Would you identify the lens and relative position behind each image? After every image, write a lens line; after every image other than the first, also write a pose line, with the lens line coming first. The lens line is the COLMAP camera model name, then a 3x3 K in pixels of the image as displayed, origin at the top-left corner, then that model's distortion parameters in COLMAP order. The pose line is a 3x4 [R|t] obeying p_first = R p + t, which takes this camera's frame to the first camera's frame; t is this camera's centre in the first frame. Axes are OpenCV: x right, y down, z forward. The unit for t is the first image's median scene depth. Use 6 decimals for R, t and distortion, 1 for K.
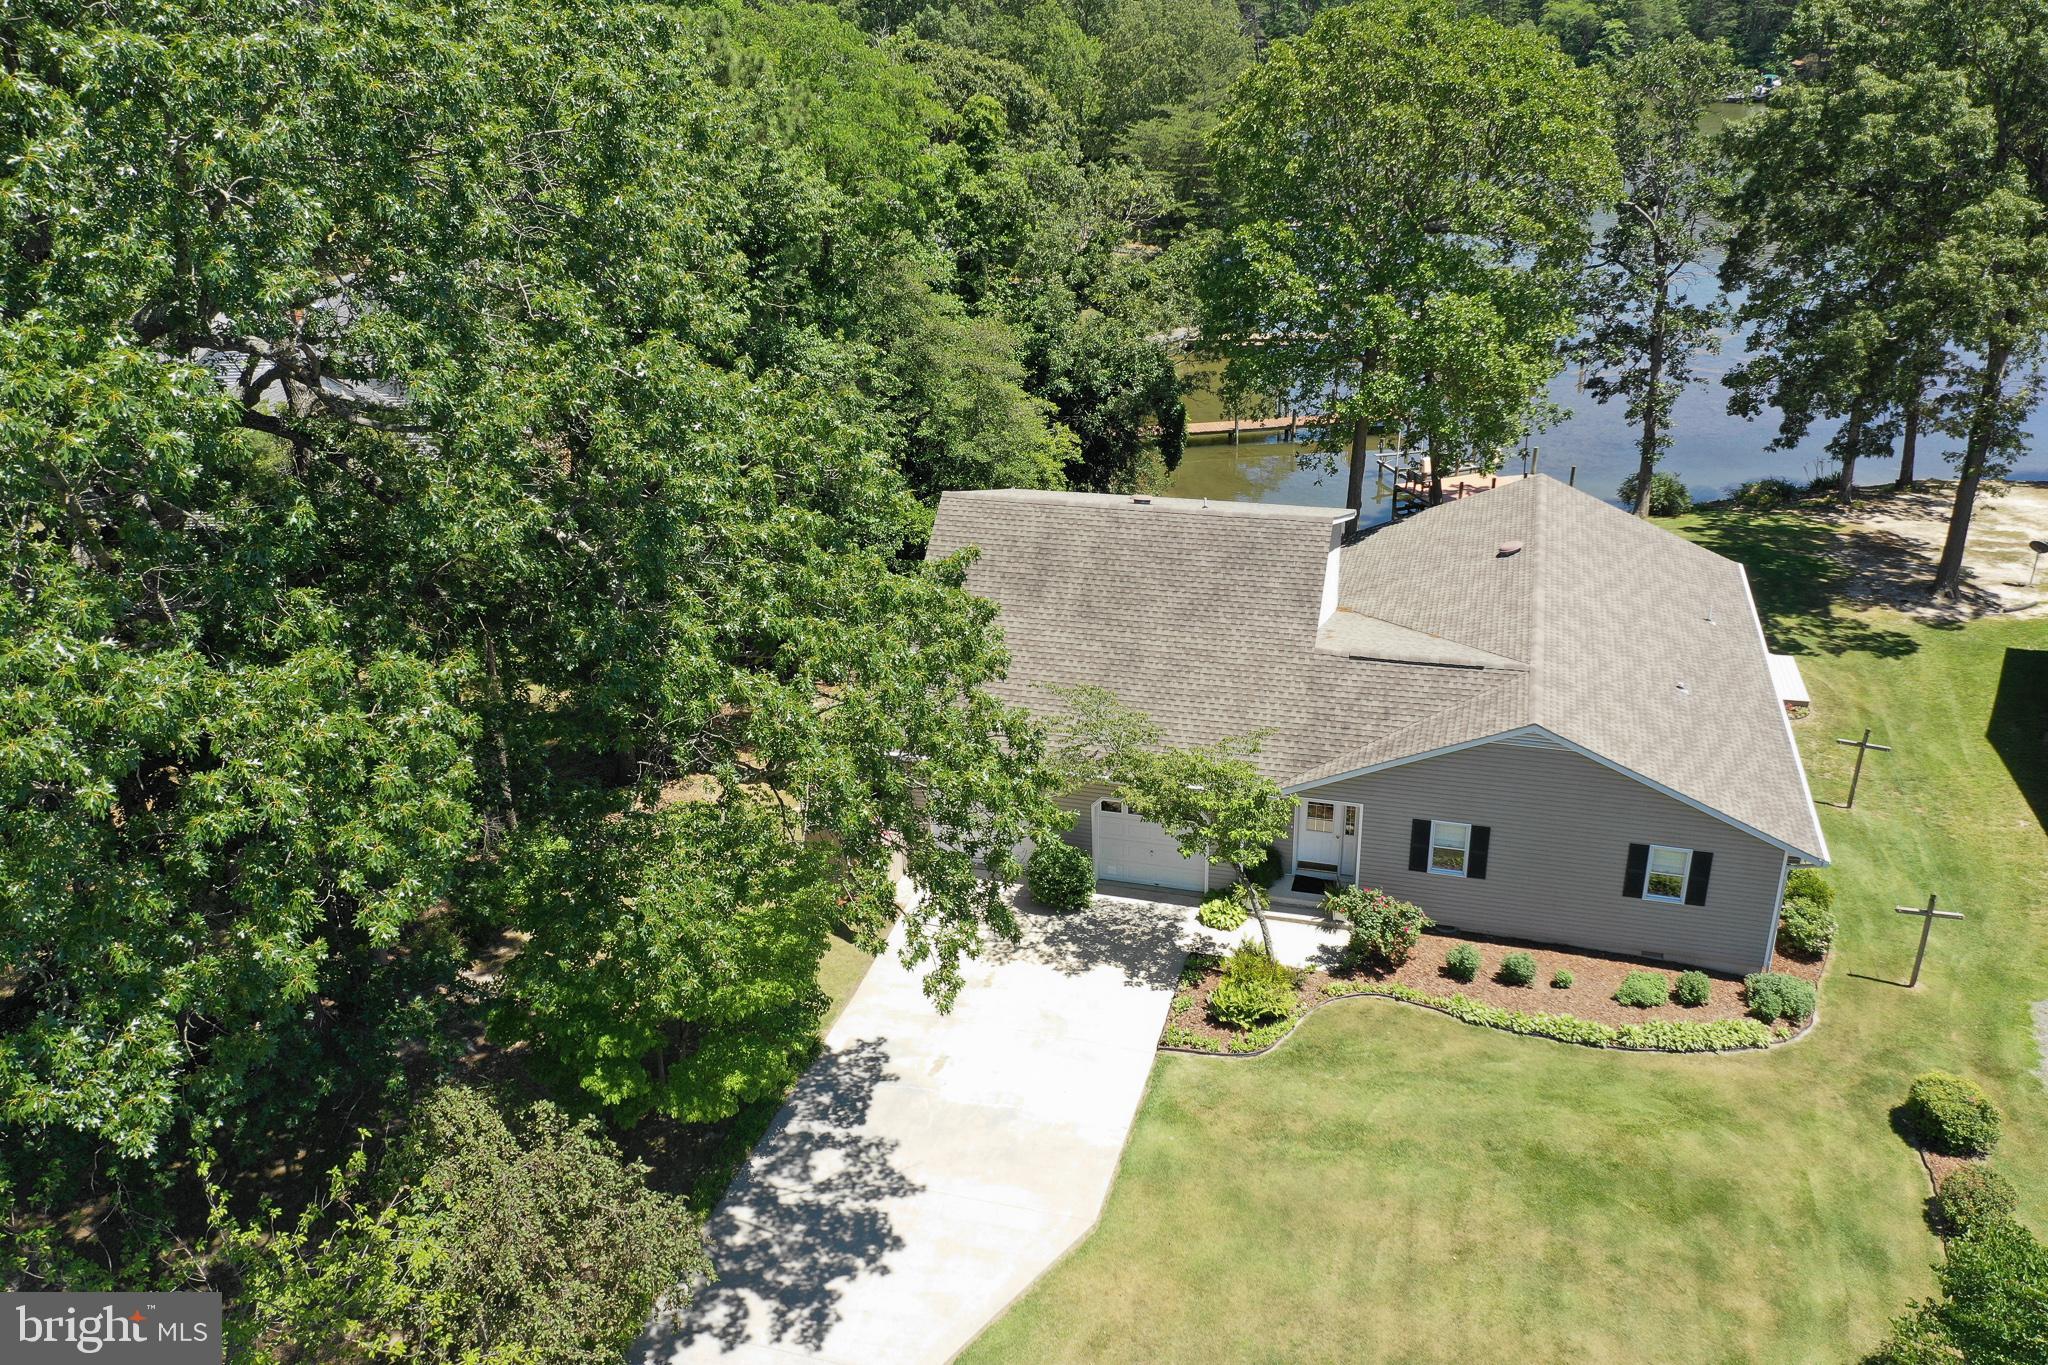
lens RADIAL K [[1627.0, 0, 1035.5], [0, 1627.0, 683.0], [0, 0, 1]] dist [-0.003906, 0.003959]
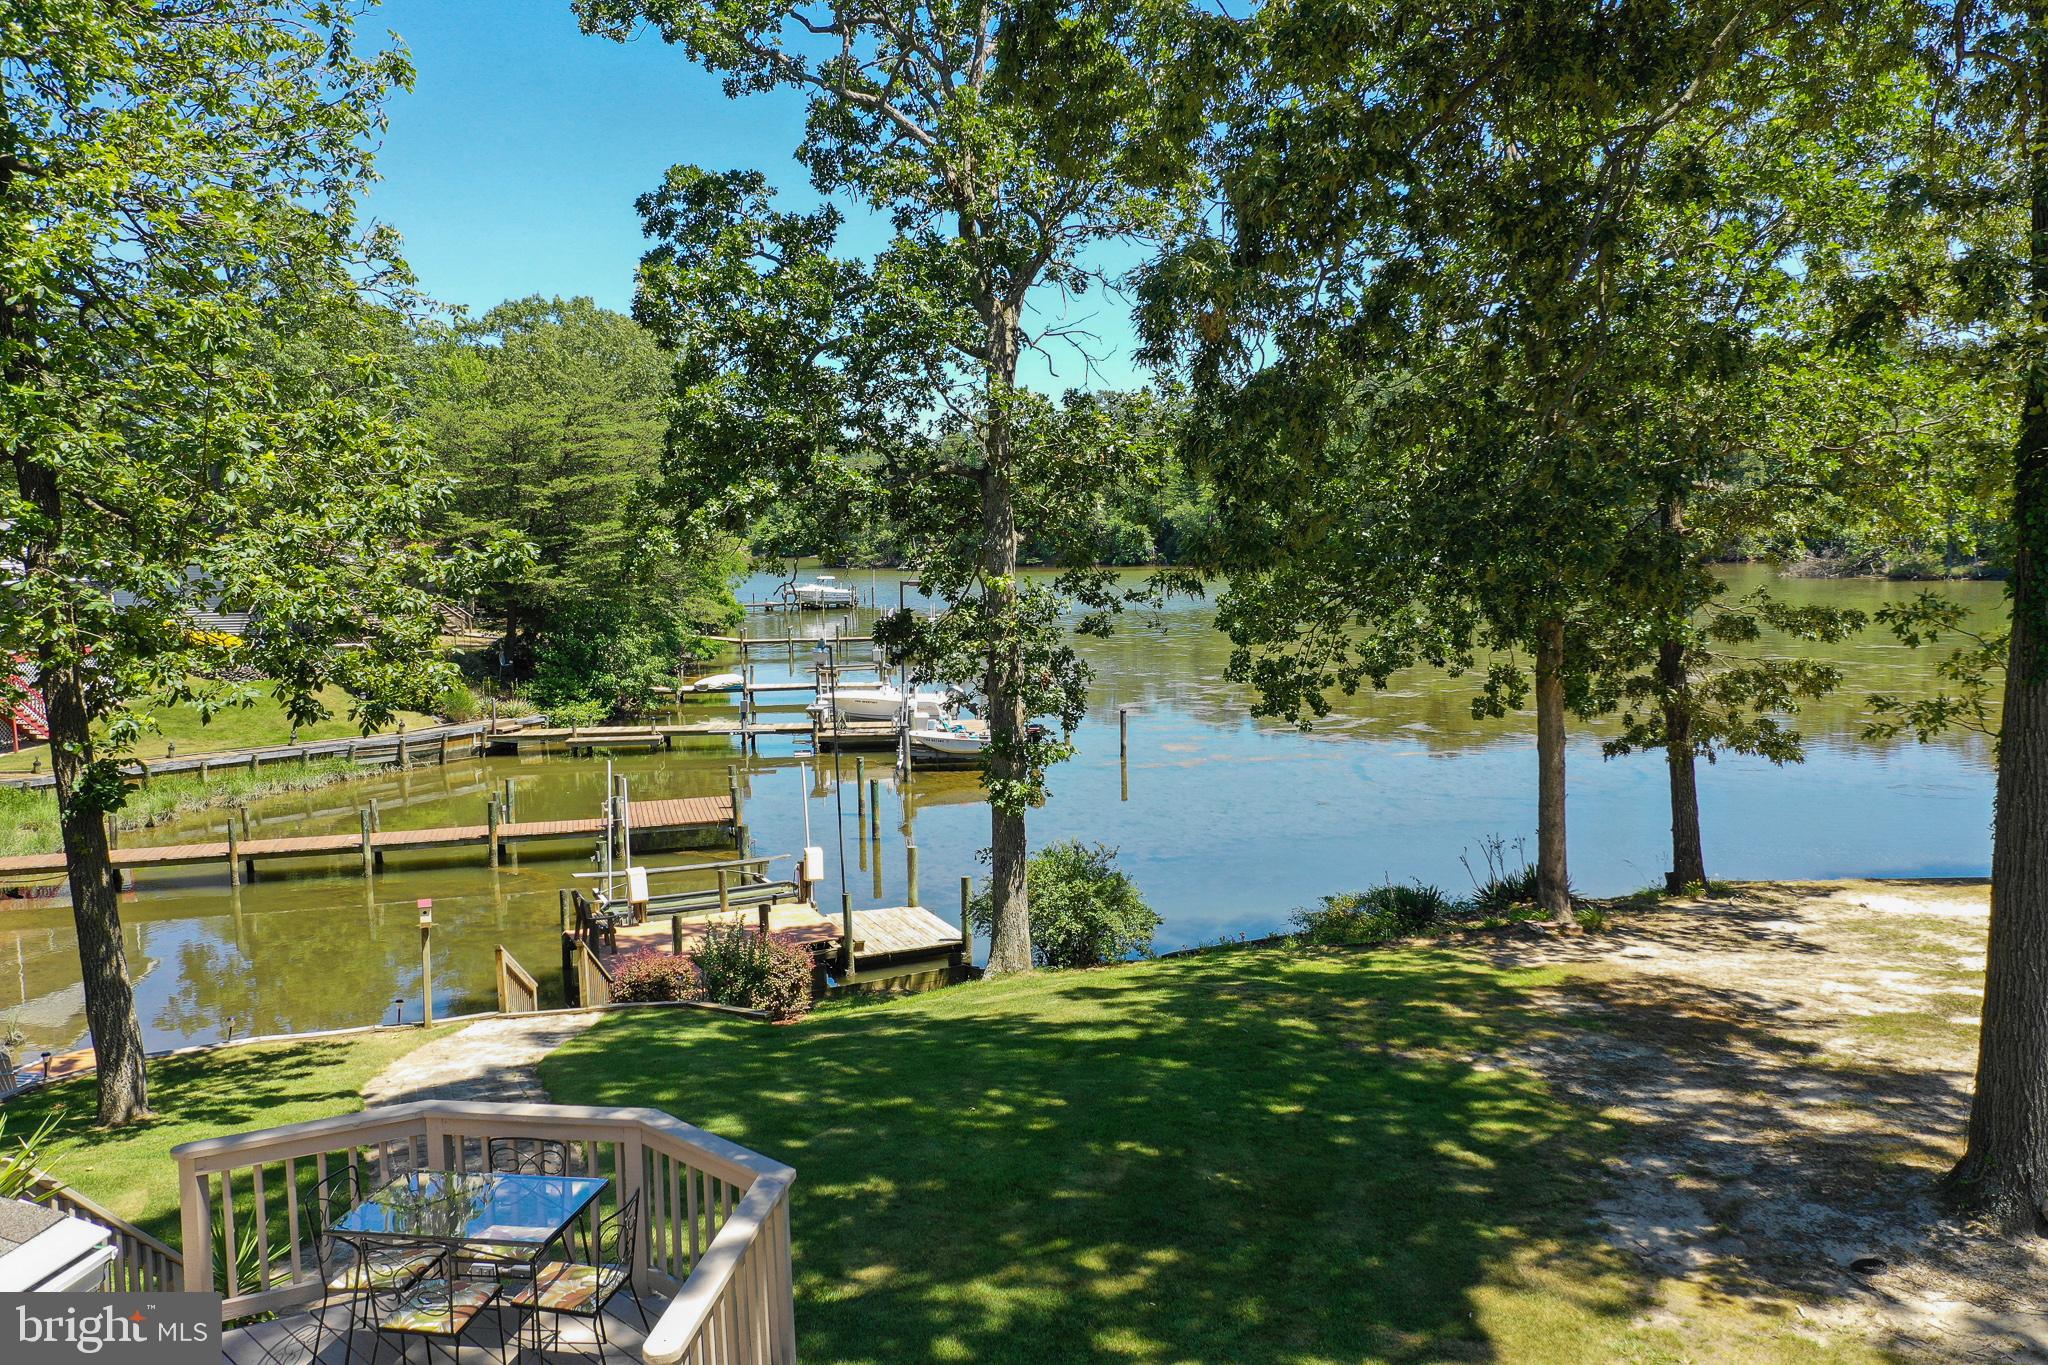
lens RADIAL K [[1627.0, 0, 1021.1], [0, 1627.0, 684.7], [0, 0, 1]] dist [-0.003906, 0.003959]
pose [[0.990302, -0.010234, 0.138552, 0.663877], [0.053412, 0.948682, -0.311689, -0.101400], [-0.128252, 0.316067, 0.940028, 1.310735]]
